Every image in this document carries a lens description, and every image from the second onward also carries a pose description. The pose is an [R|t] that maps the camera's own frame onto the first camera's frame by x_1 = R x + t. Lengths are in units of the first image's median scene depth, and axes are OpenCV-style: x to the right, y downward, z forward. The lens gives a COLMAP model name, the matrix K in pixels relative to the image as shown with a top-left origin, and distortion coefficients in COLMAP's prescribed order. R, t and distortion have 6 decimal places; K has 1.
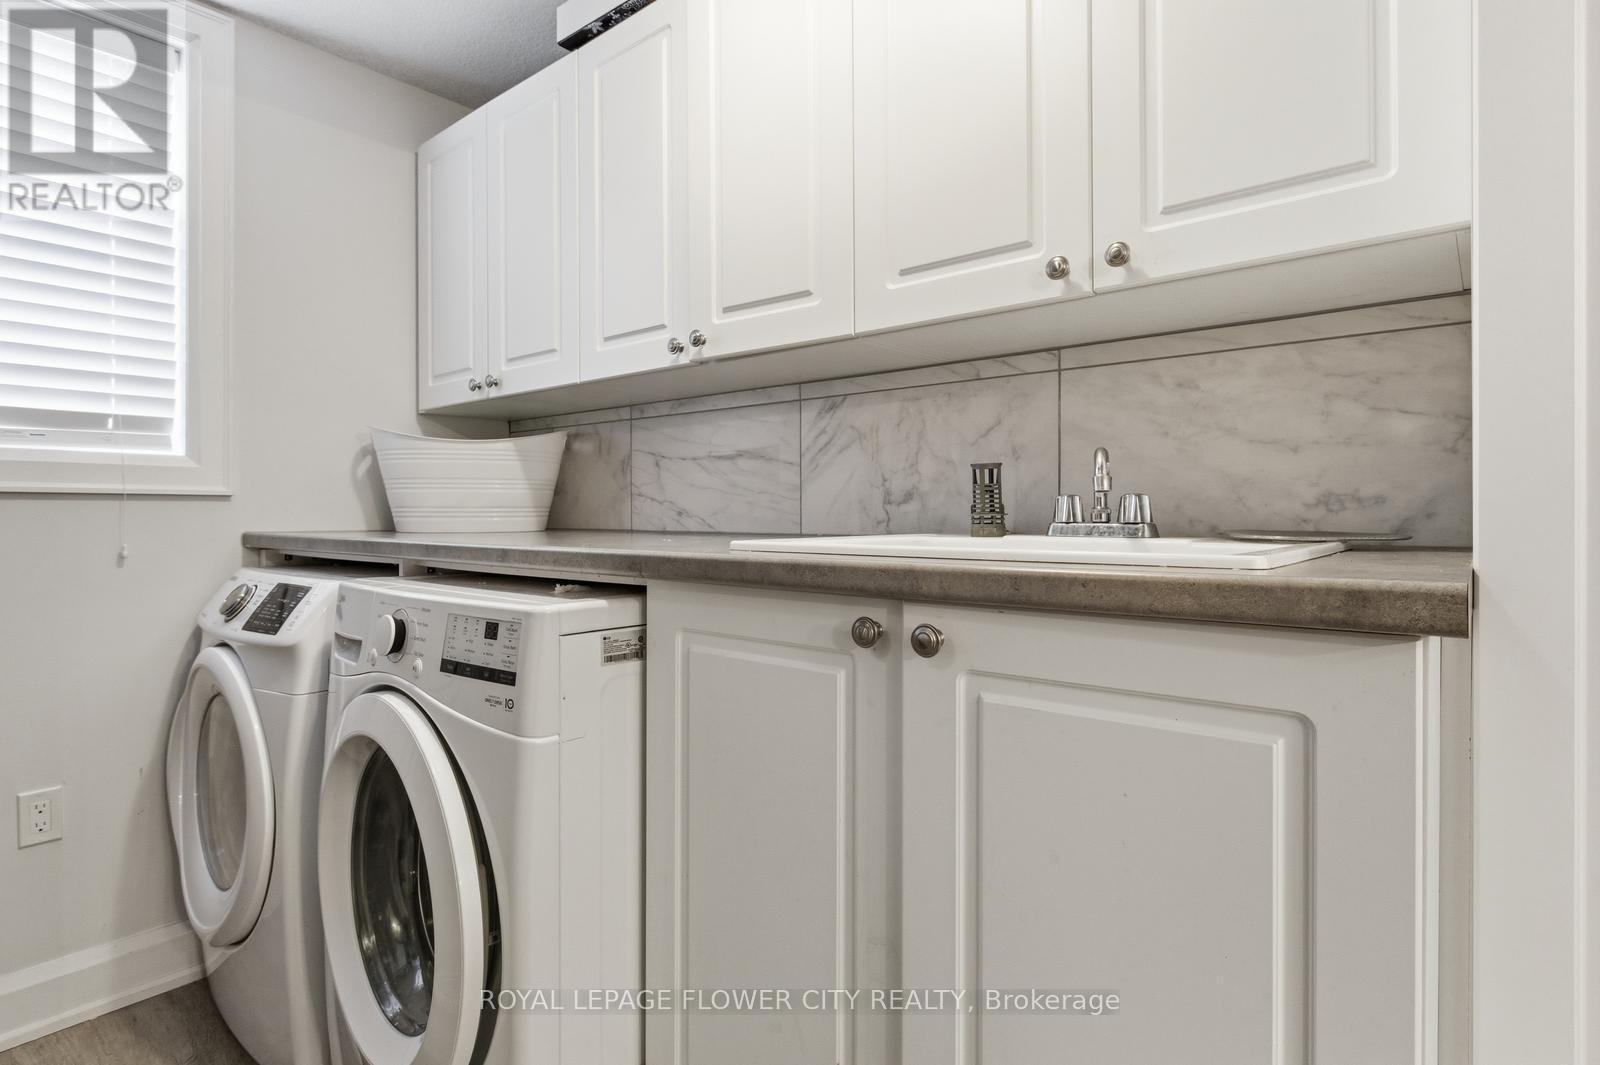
lens RADIAL K [[816.0, 0, 794.5], [0, 816.0, 520.8], [0, 0, 1]] dist [0.001684, -0.000649]
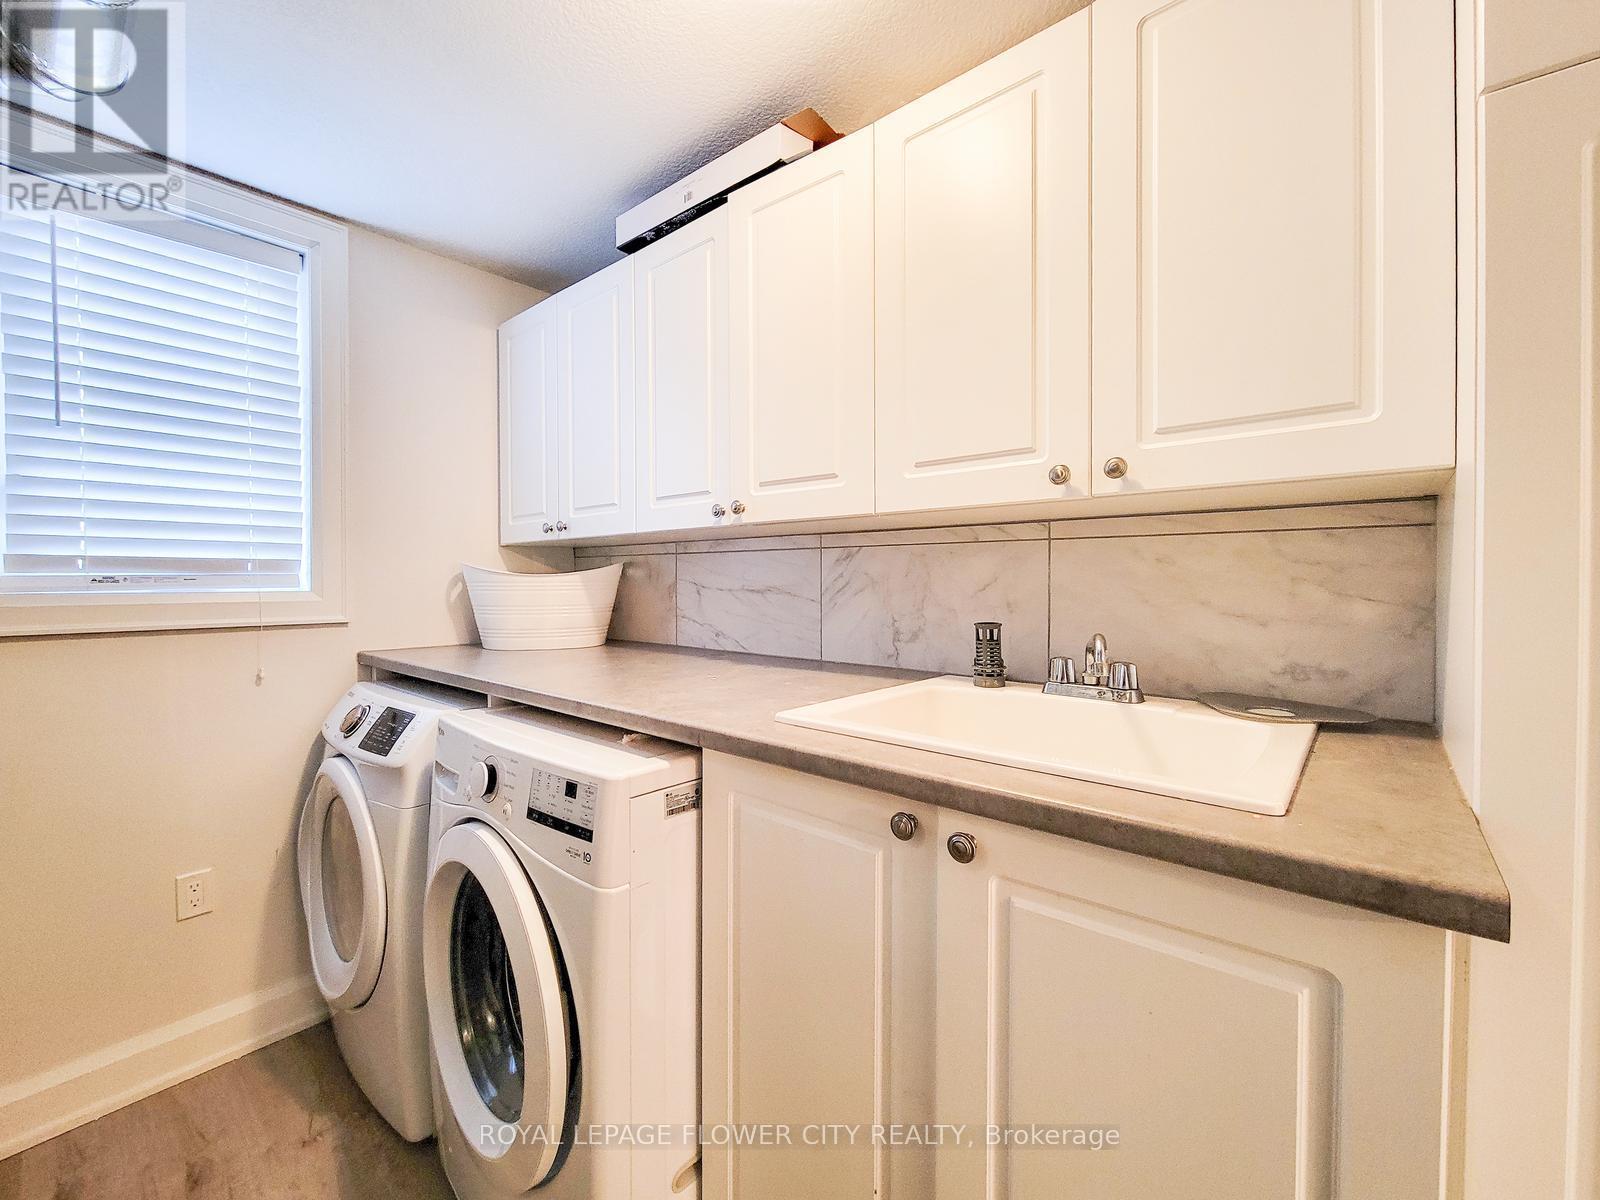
lens RADIAL K [[661.2, 0, 782.2], [0, 661.2, 590.5], [0, 0, 1]] dist [0.001686, 0.000236]
pose [[0.999791, -0.000069, -0.020437, -0.035959], [0.000254, 0.999959, 0.009021, -0.114939], [0.020436, -0.009025, 0.999750, 0.044961]]
